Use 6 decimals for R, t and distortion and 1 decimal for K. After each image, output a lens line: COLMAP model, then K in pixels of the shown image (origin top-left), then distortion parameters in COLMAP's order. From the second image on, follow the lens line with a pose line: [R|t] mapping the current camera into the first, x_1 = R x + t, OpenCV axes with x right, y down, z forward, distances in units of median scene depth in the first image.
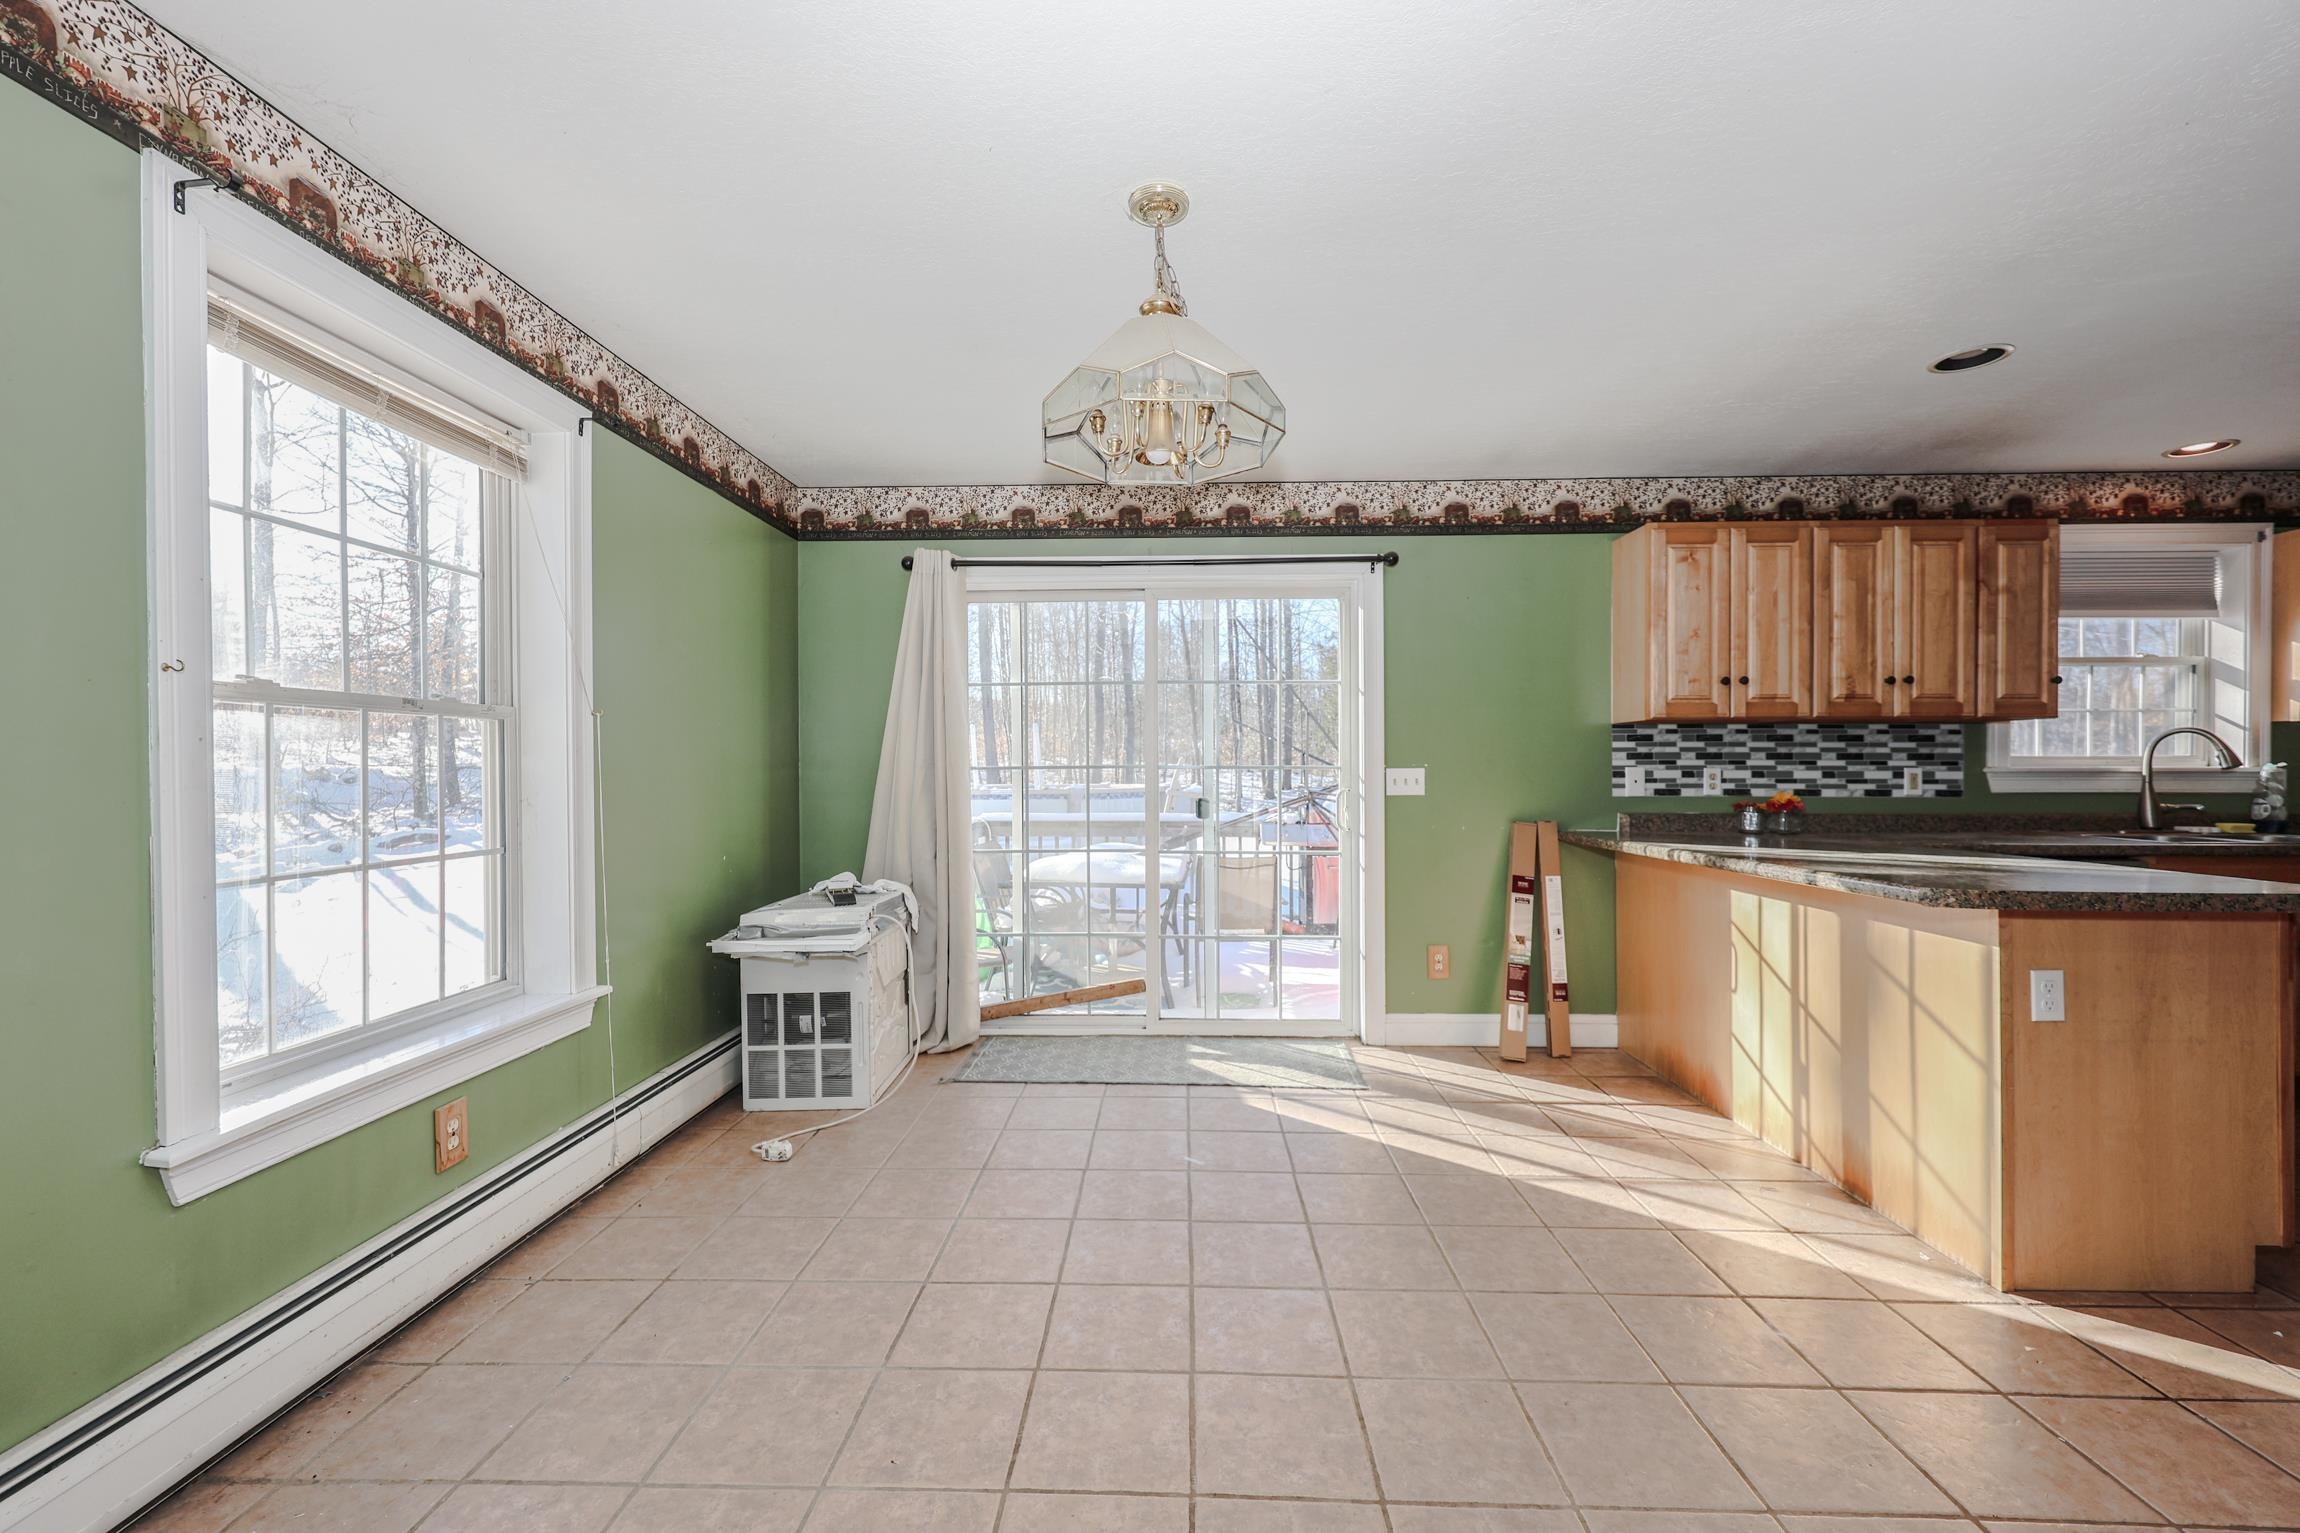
lens RADIAL K [[938.7, 0, 1154.9], [0, 938.7, 763.9], [0, 0, 1]] dist [0.004576, 0.000336]
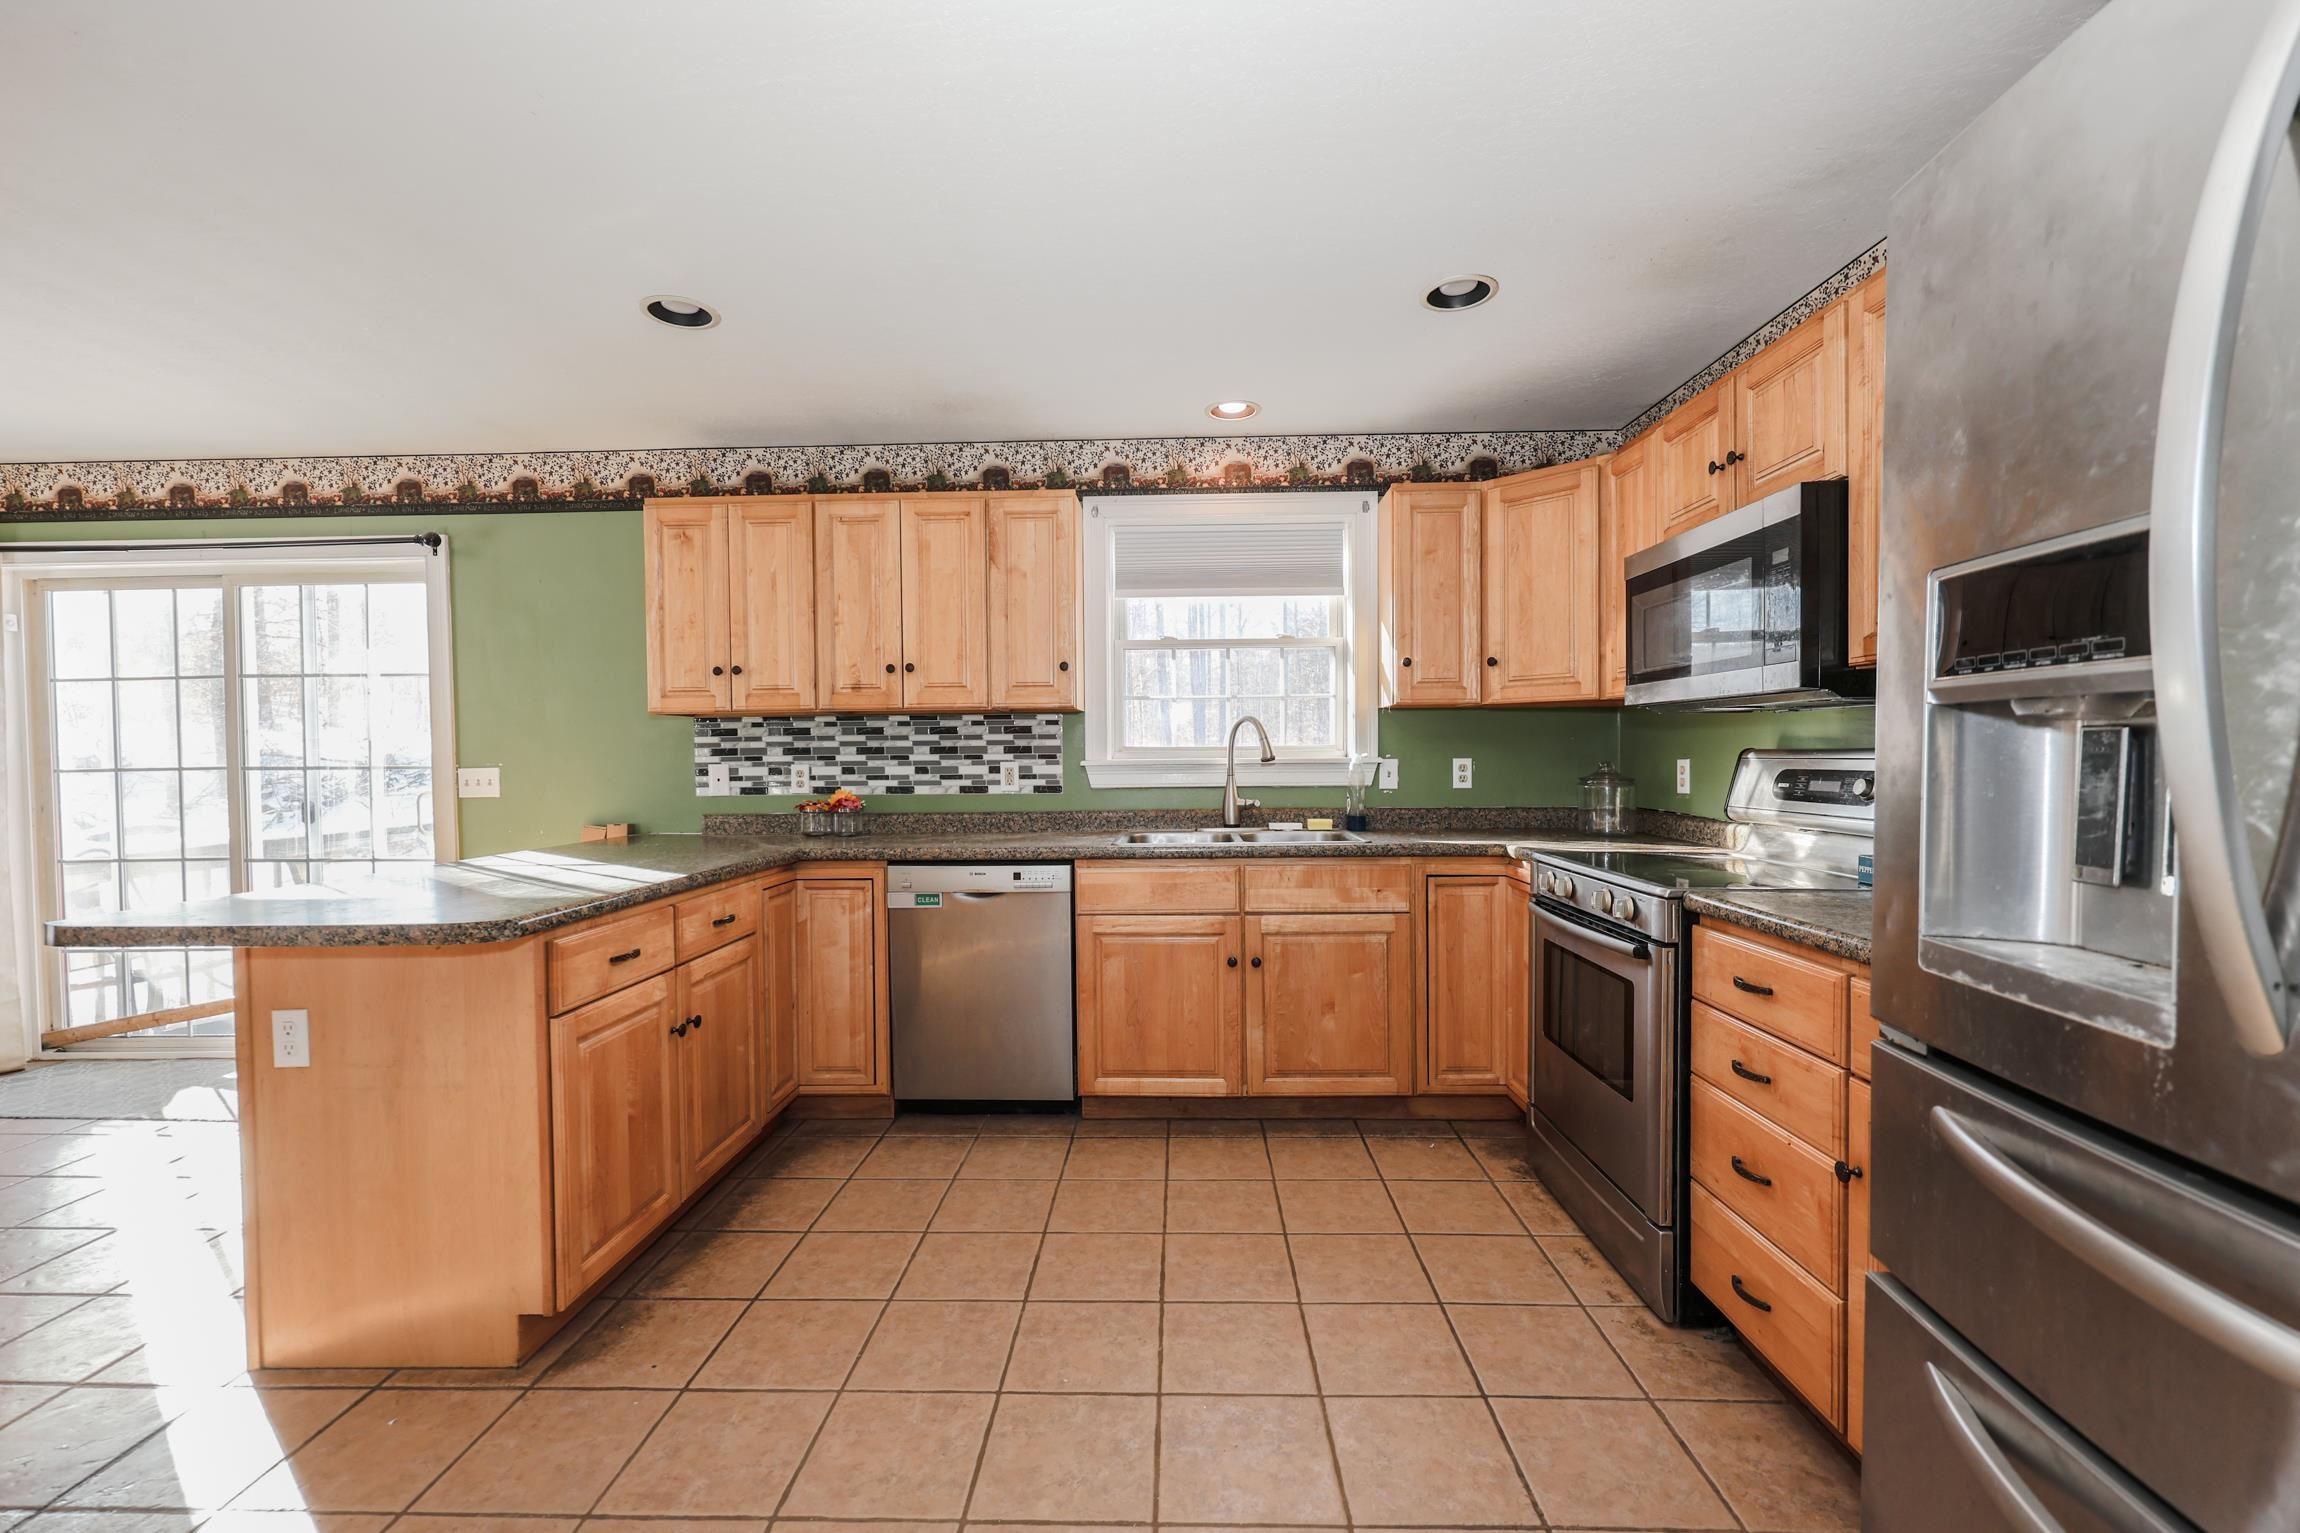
lens RADIAL K [[1018.9, 0, 1150.0], [0, 1018.9, 766.5], [0, 0, 1]] dist [-0.004676, 0.000589]
pose [[0.999916, -0.011526, 0.005871, 0.930343], [0.011402, 0.999719, 0.020786, -0.010398], [-0.006109, -0.020717, 0.999767, 0.000824]]
